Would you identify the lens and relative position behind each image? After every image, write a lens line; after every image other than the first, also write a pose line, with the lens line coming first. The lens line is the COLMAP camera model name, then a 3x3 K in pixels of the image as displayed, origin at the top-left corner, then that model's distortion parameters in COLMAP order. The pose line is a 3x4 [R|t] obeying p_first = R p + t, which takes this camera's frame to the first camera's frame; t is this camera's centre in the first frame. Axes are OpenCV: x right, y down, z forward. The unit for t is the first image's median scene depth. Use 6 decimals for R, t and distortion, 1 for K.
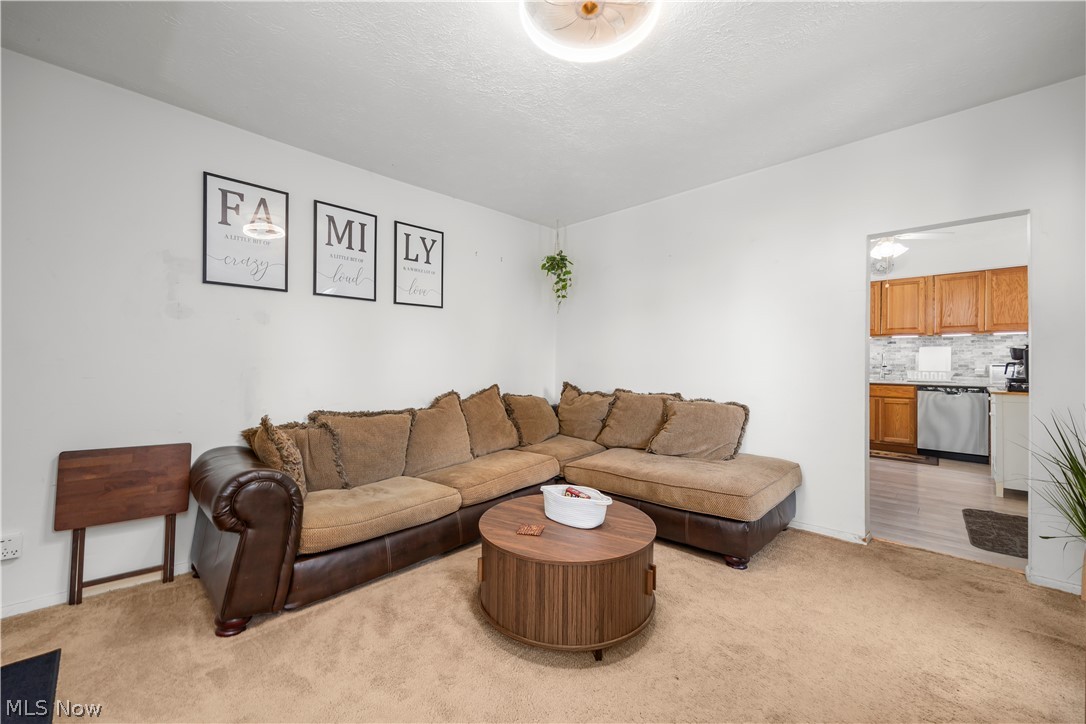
lens RADIAL K [[426.3, 0, 538.7], [0, 426.3, 361.3], [0, 0, 1]] dist [-0.000964, -0.000201]
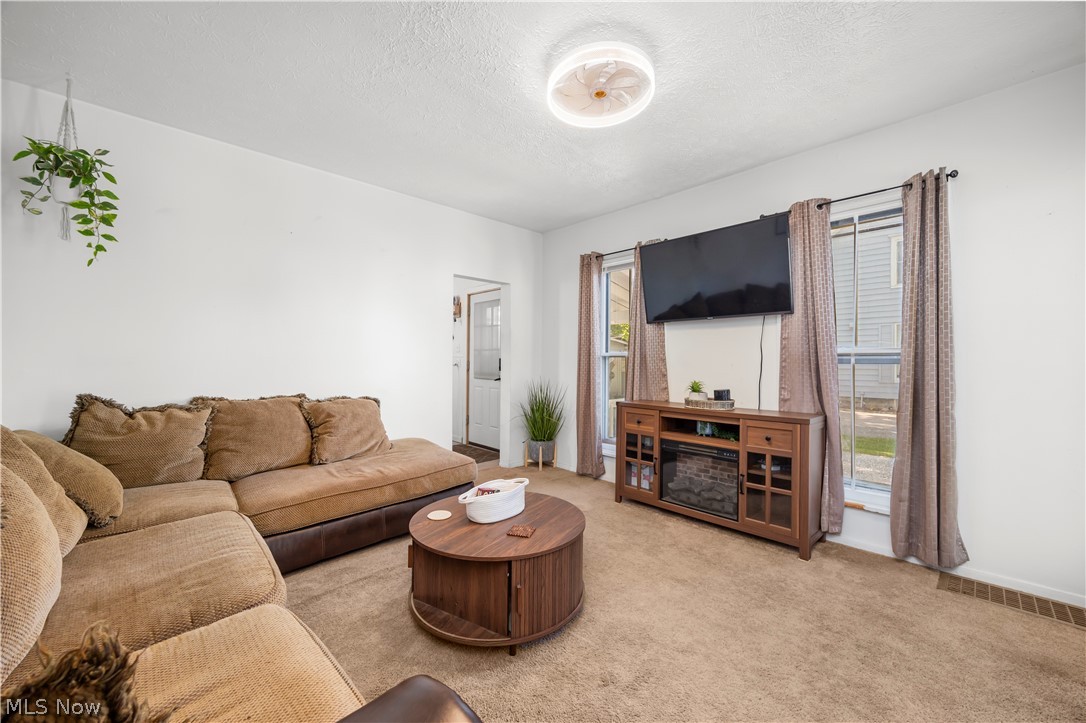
lens RADIAL K [[392.2, 0, 543.0], [0, 392.2, 361.5], [0, 0, 1]] dist [0.000154, 0.000022]
pose [[0.027412, 0.000065, 0.999624, -0.333316], [-0.014217, 0.999899, 0.000325, -0.000200], [-0.999523, -0.014220, 0.027410, 0.331759]]
